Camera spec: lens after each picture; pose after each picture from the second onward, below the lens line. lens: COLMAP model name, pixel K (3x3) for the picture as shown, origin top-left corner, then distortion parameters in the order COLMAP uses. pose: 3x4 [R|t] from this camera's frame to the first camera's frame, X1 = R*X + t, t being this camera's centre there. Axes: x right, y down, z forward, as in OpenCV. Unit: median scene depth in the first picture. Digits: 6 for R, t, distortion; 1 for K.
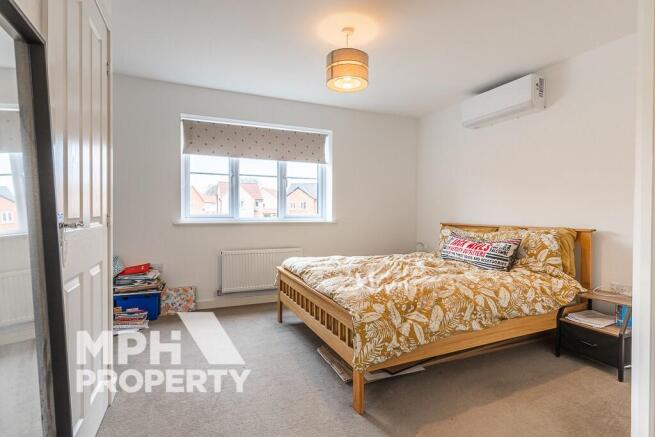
lens RADIAL K [[337.9, 0, 327.5], [0, 337.9, 218.5], [0, 0, 1]] dist [-0.000159, -0.000013]
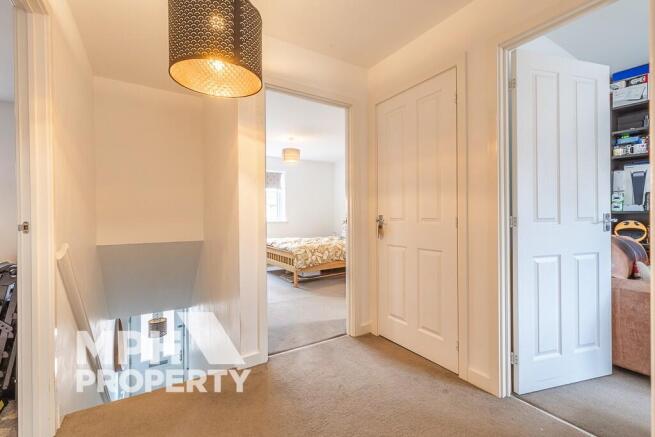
lens RADIAL K [[292.1, 0, 327.5], [0, 292.1, 218.5], [0, 0, 1]] dist [-0.000090, -0.000007]
pose [[0.987766, -0.012587, 0.155433, -0.013901], [0.014979, 0.999787, -0.014227, 0.040076], [-0.155221, 0.016381, 0.987744, -1.166972]]
